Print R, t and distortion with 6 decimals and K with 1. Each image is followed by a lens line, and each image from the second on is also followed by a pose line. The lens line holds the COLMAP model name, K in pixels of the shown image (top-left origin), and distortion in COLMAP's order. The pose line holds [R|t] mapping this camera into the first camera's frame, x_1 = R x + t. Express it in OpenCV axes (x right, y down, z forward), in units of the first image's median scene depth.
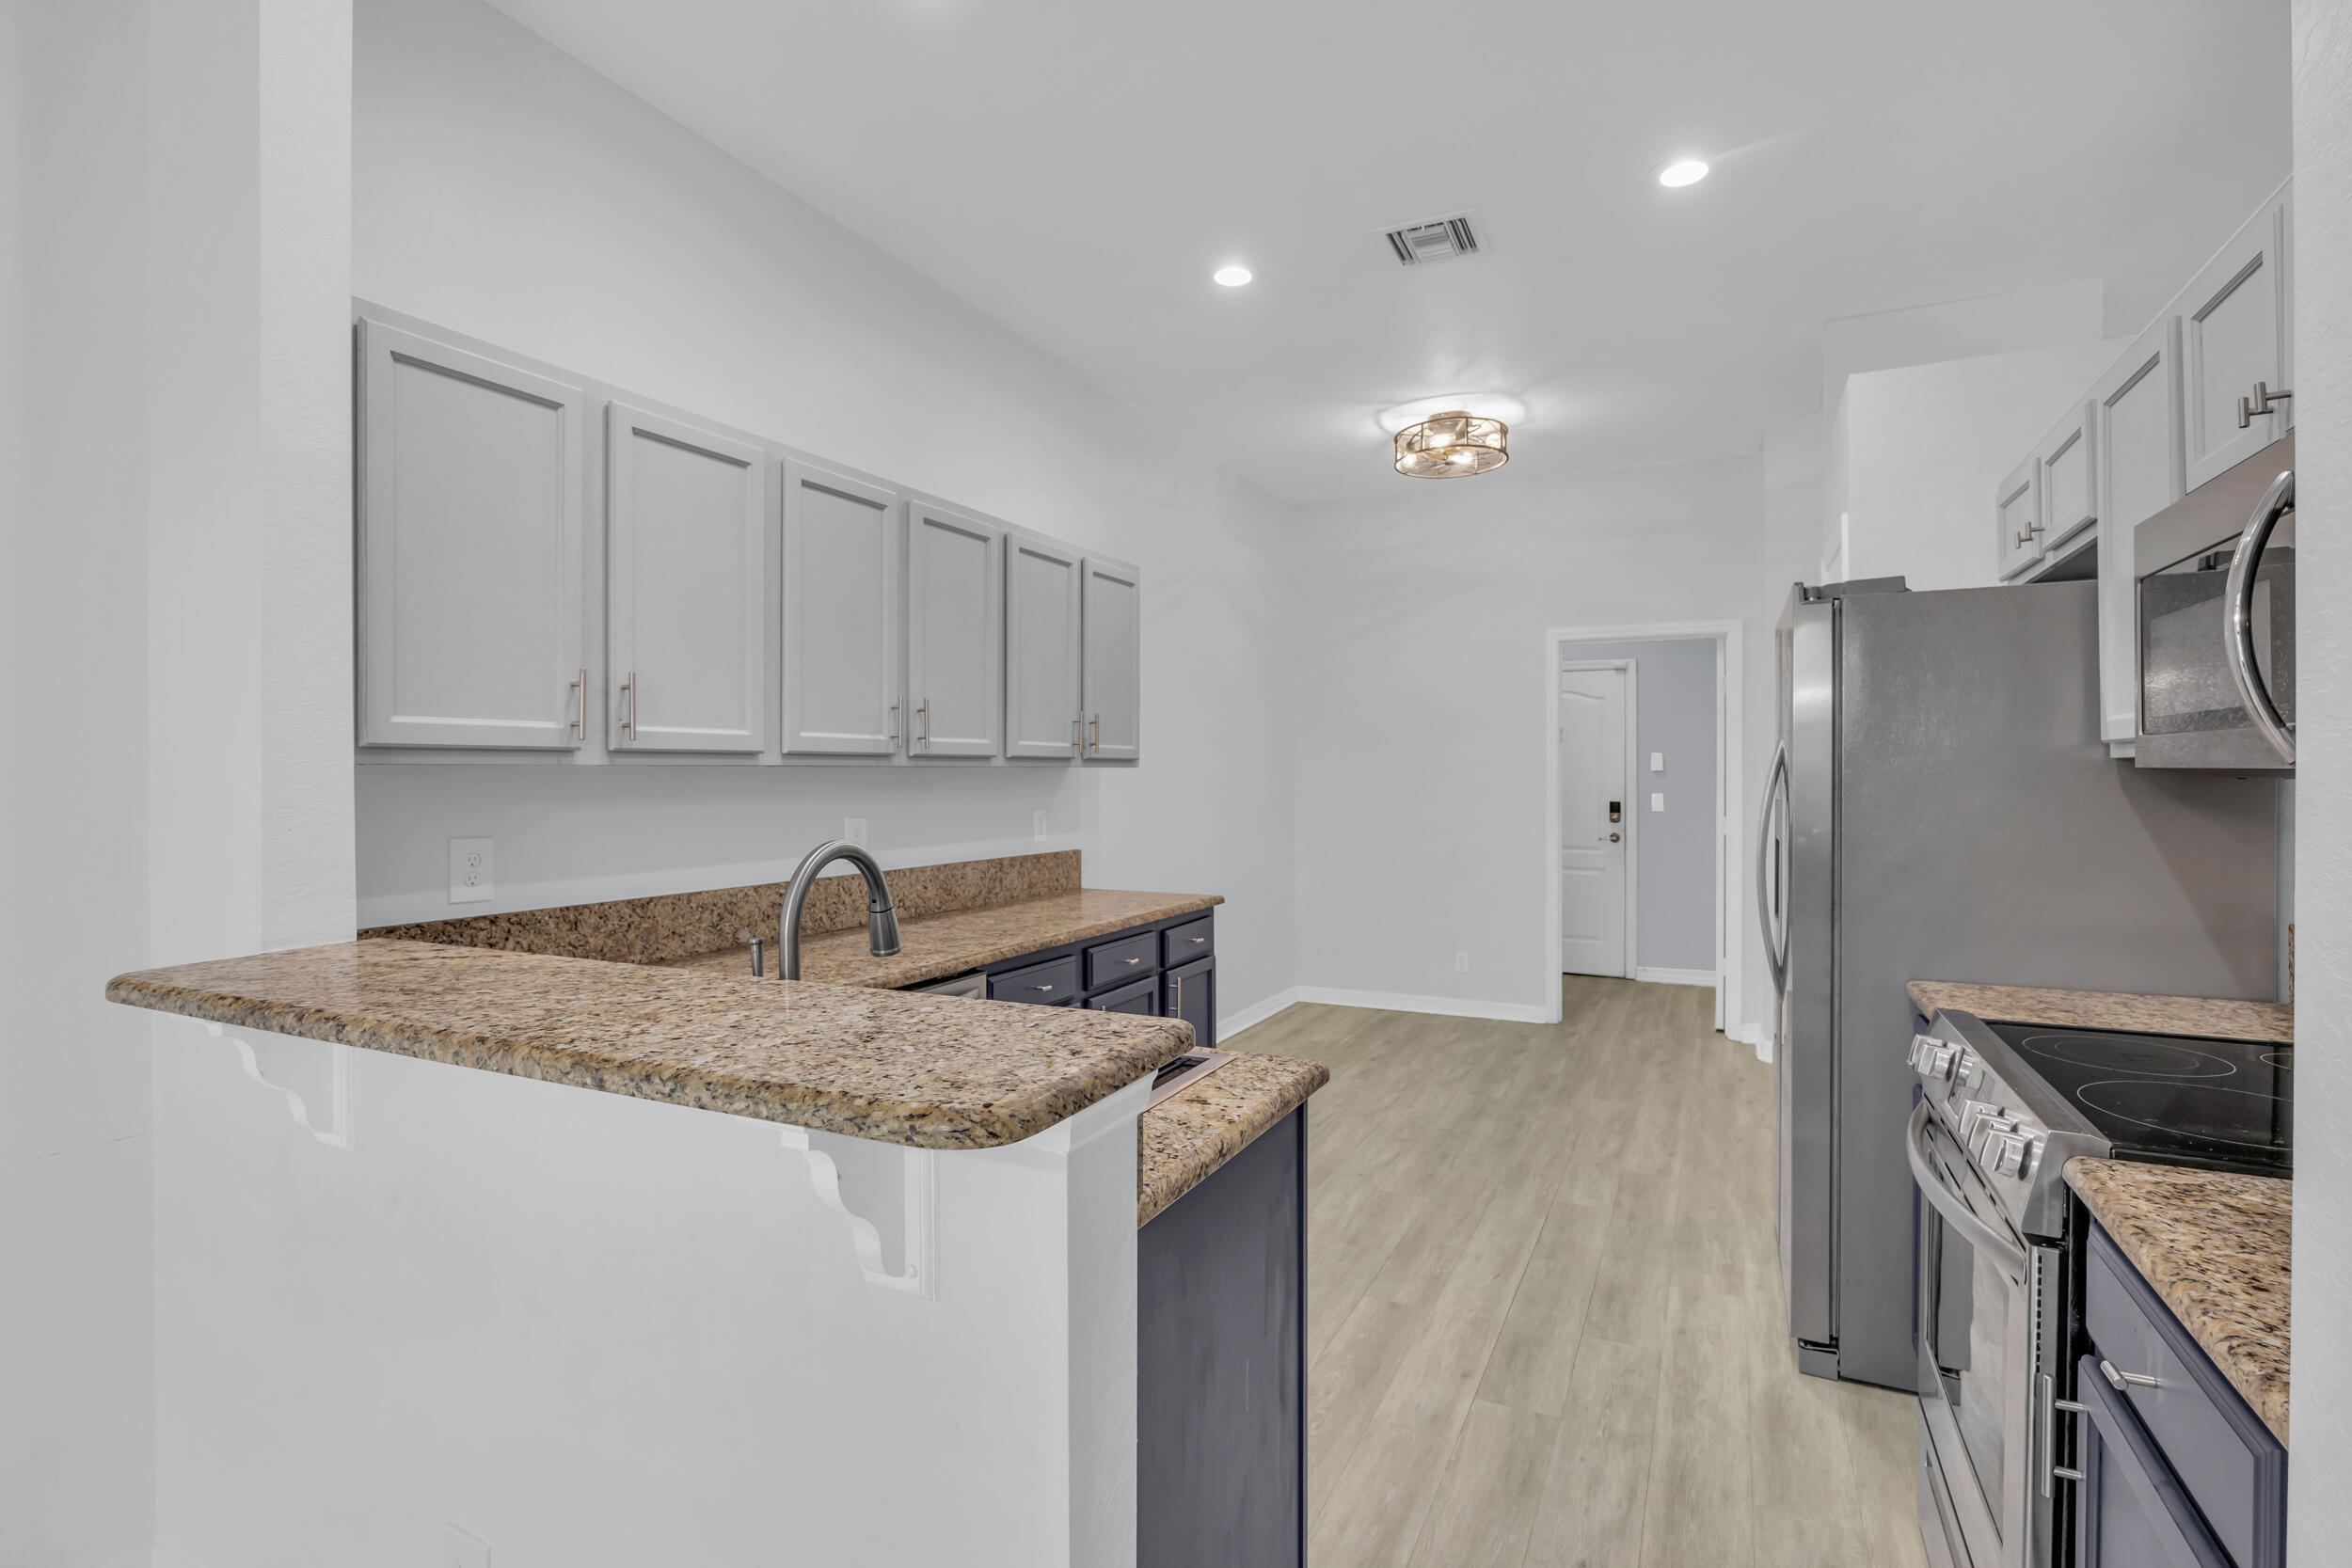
lens RADIAL K [[1121.5, 0, 1166.5], [0, 1121.5, 775.0], [0, 0, 1]] dist [-0.000683, -0.000107]
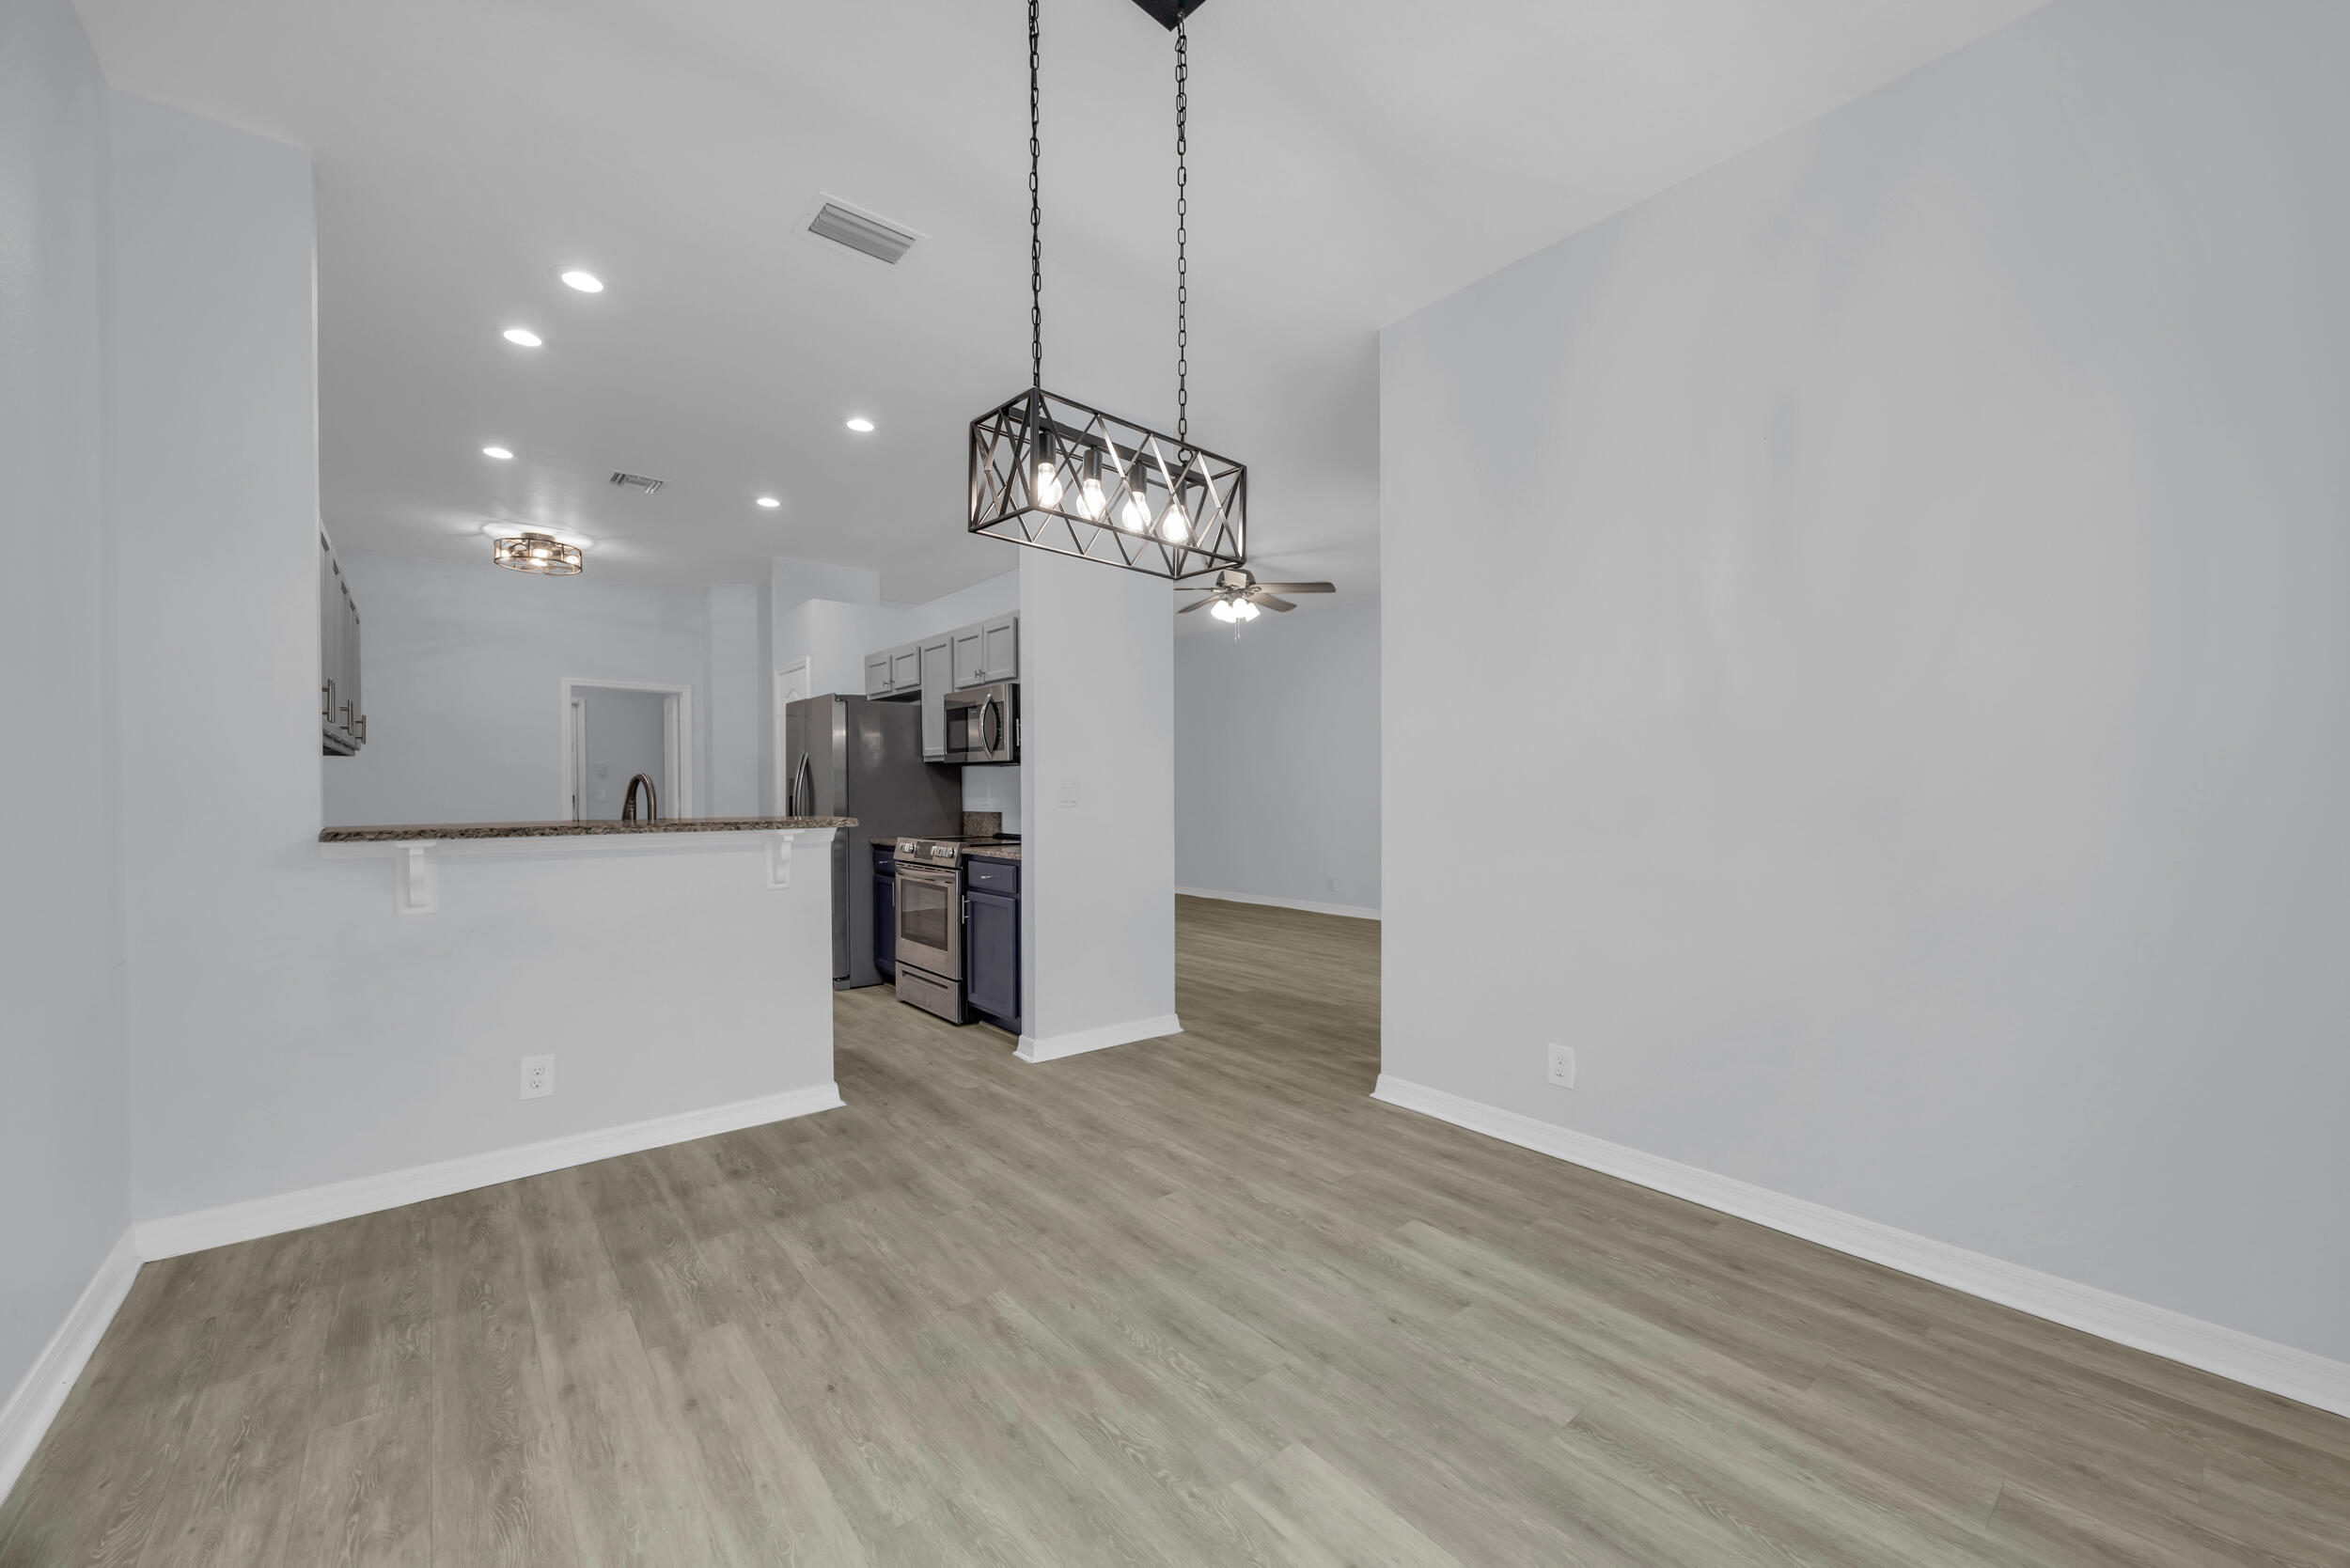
lens RADIAL K [[906.0, 0, 1177.3], [0, 906.0, 782.9], [0, 0, 1]] dist [-0.001315, 0.000023]
pose [[0.404993, 0.009442, 0.914271, -0.767180], [0.001753, 0.999937, -0.011104, 0.047447], [-0.914318, 0.006100, 0.404951, -0.433893]]
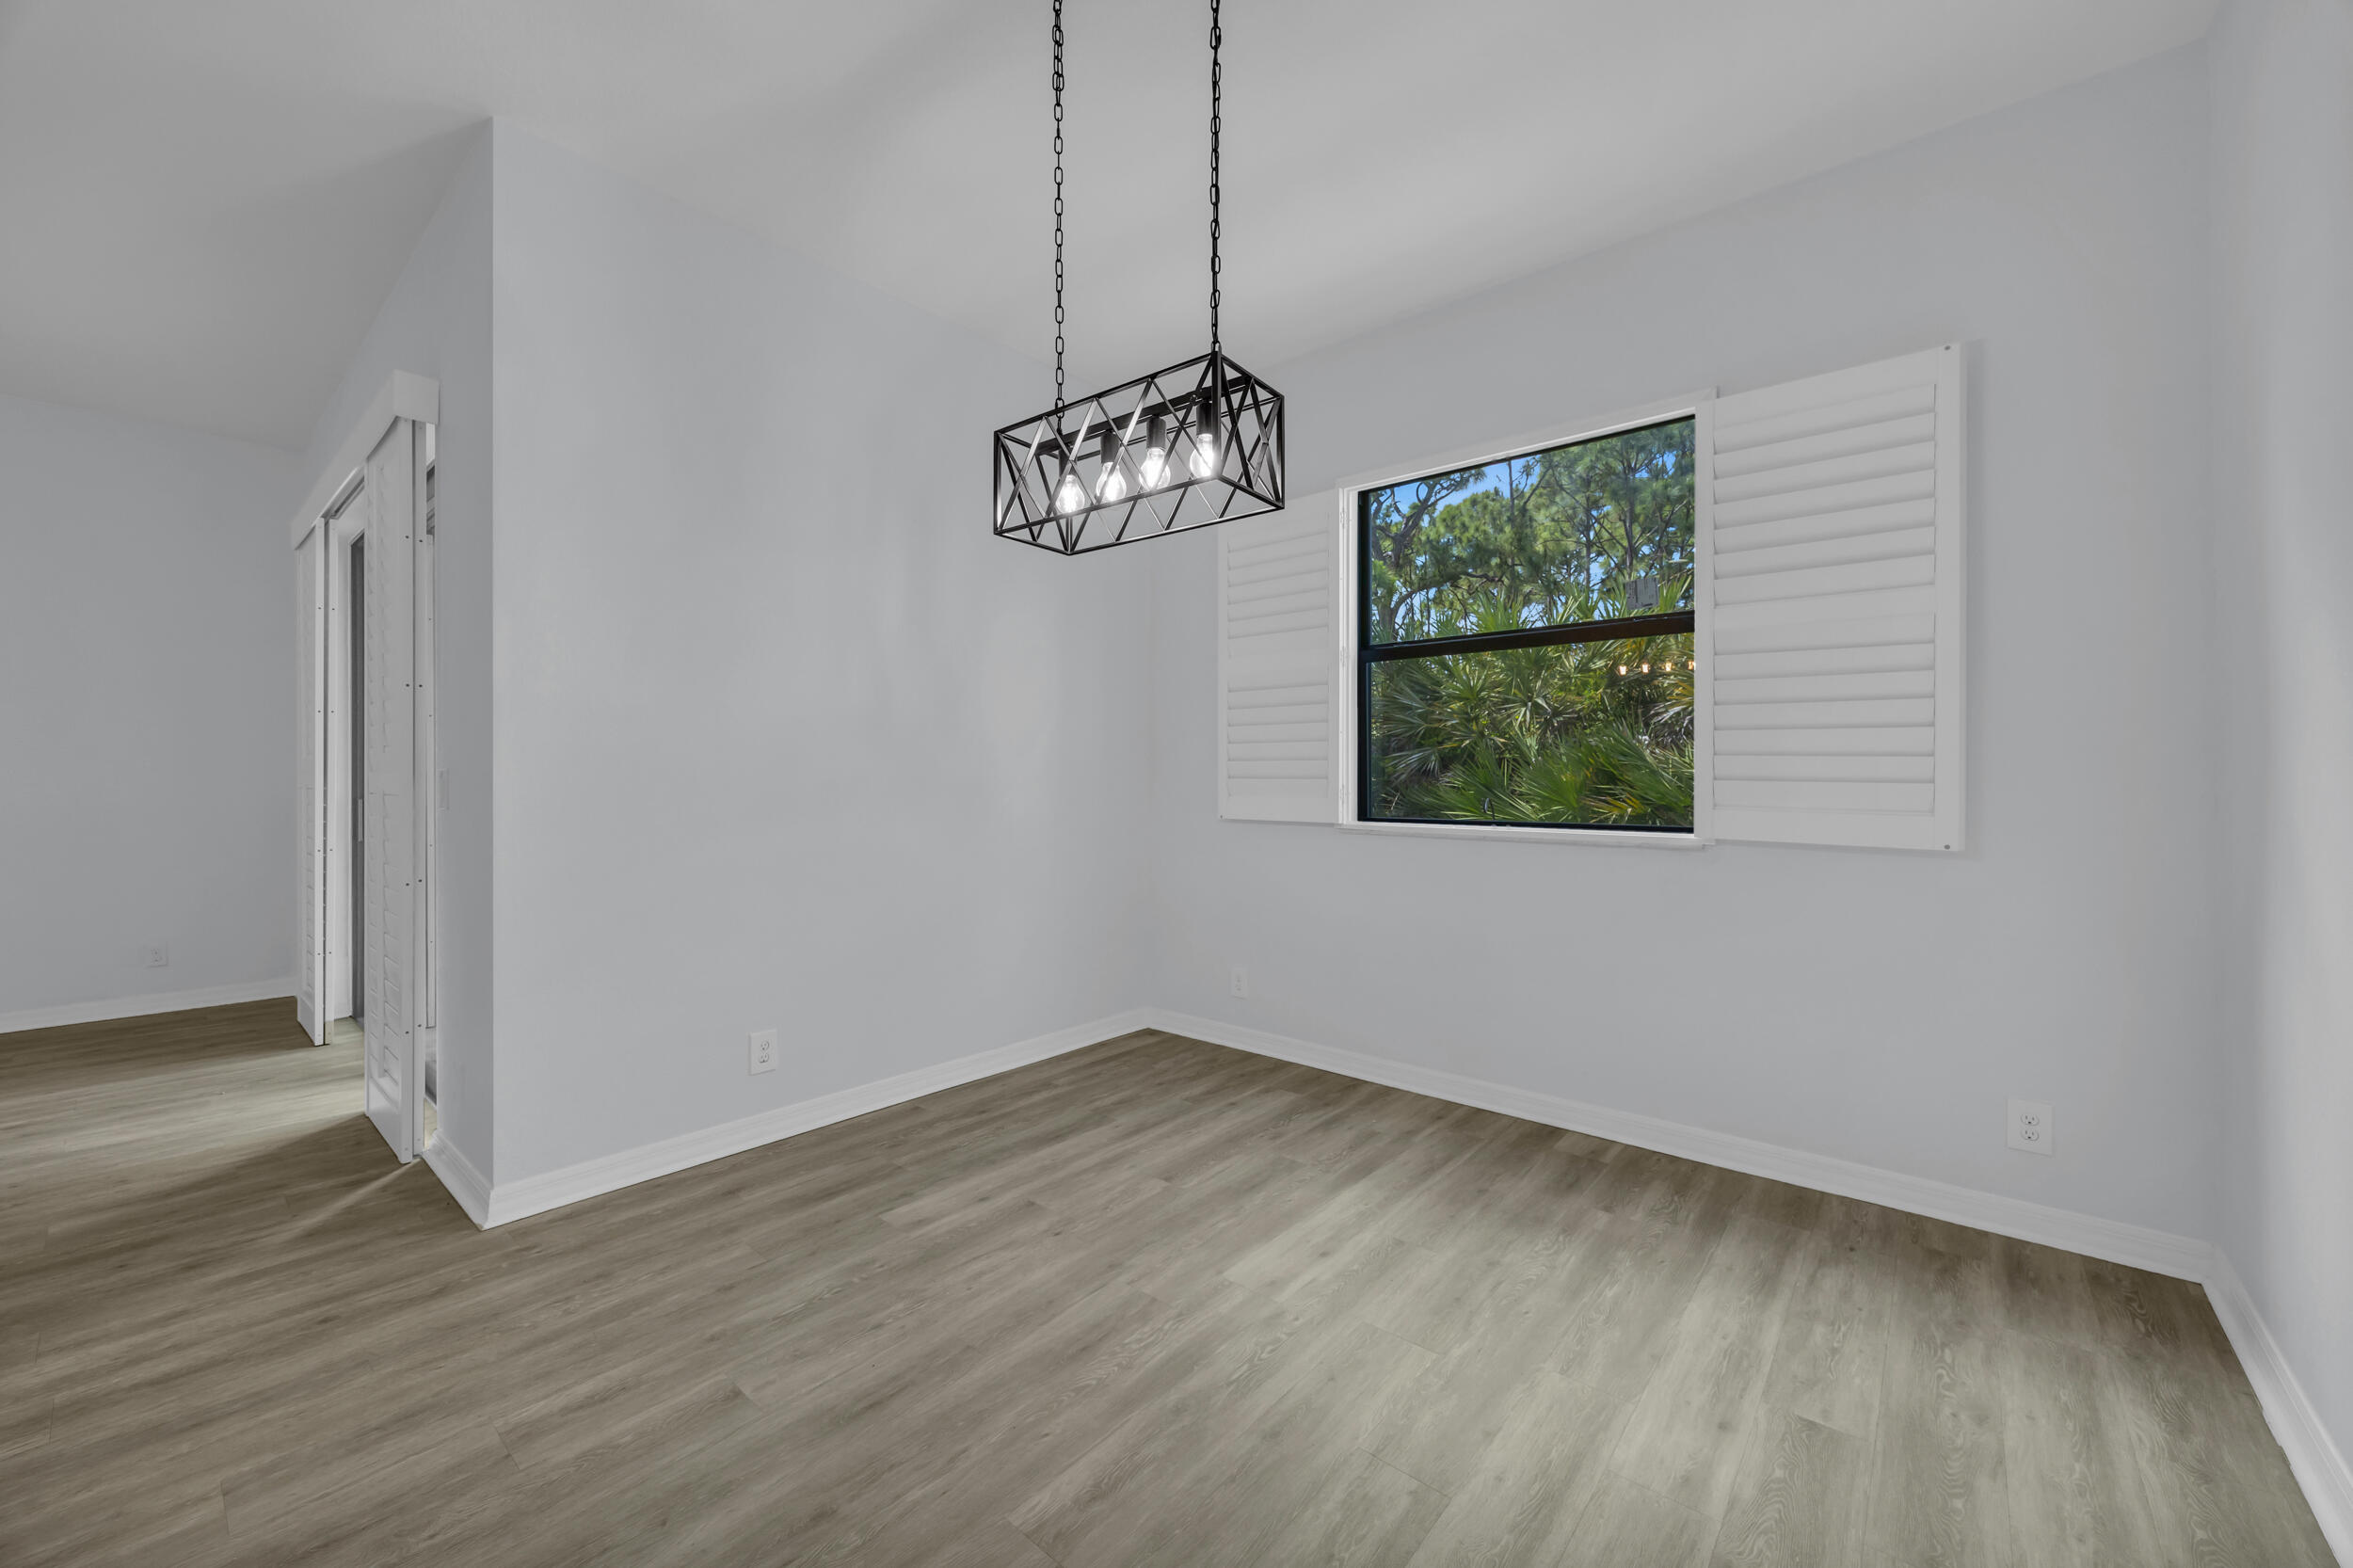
lens RADIAL K [[907.2, 0, 1178.8], [0, 907.2, 782.9], [0, 0, 1]] dist [-0.001315, 0.000023]
pose [[-0.971224, -0.003129, 0.238148, -0.424000], [-0.001073, 0.999961, 0.008766, 0.044197], [-0.238167, 0.008258, -0.971189, 0.308365]]
